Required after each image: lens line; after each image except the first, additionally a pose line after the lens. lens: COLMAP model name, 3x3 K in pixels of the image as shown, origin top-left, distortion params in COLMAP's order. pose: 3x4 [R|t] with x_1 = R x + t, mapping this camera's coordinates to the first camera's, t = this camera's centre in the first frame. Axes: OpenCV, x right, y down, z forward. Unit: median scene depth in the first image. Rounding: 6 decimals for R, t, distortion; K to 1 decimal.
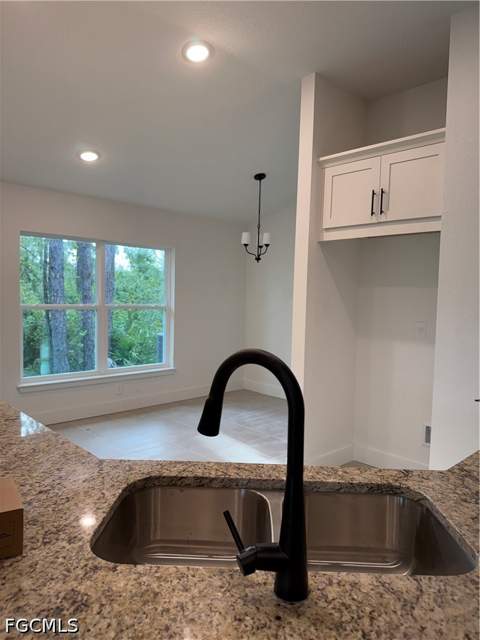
lens RADIAL K [[443.1, 0, 252.0], [0, 443.1, 331.2], [0, 0, 1]] dist [-0.010789, -0.014350]
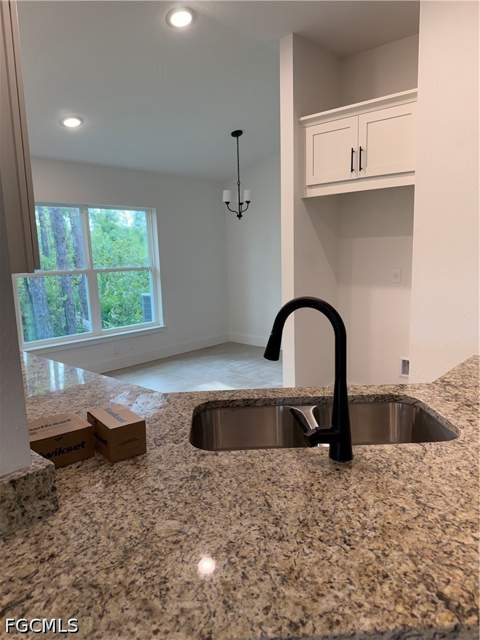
lens RADIAL K [[443.1, 0, 246.2], [0, 443.1, 333.5], [0, 0, 1]] dist [-0.010789, -0.014350]
pose [[0.996356, -0.065892, 0.054164, -0.074389], [0.059687, 0.992234, 0.109130, -0.000827], [-0.060934, -0.105499, 0.992551, -0.110101]]
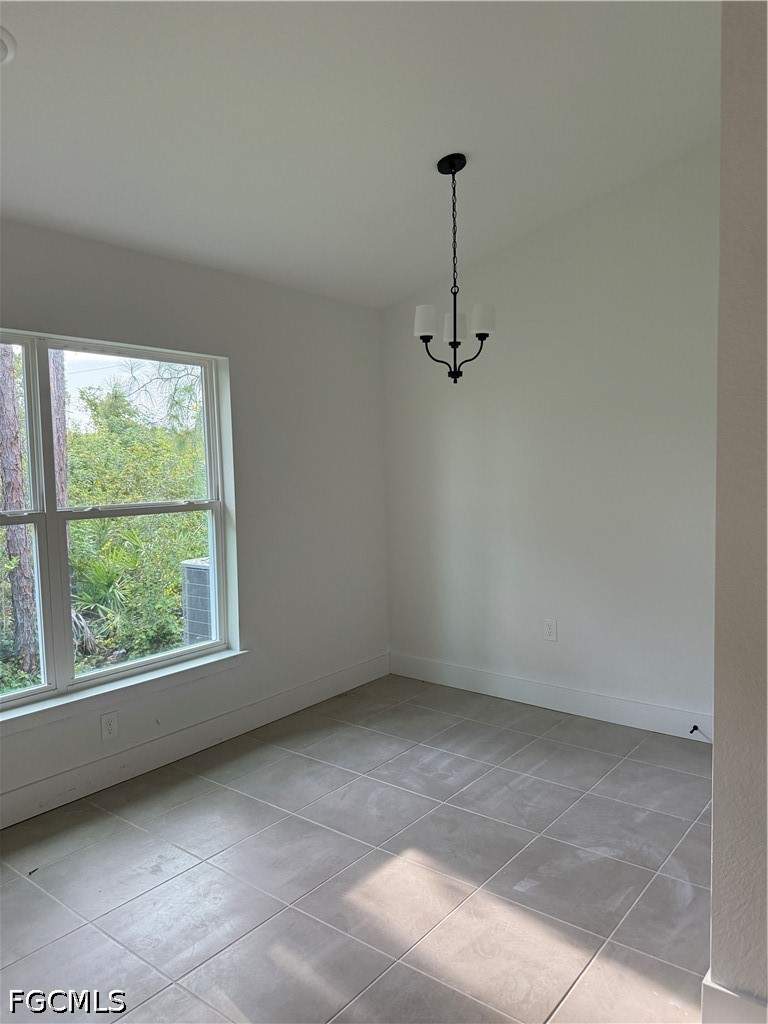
lens RADIAL K [[709.0, 0, 389.5], [0, 709.0, 519.3], [0, 0, 1]] dist [-0.010789, -0.014350]
pose [[0.990446, -0.057512, 0.125335, -0.215873], [0.057609, 0.998335, 0.002854, -0.061201], [-0.125291, 0.004394, 0.992110, 0.615509]]
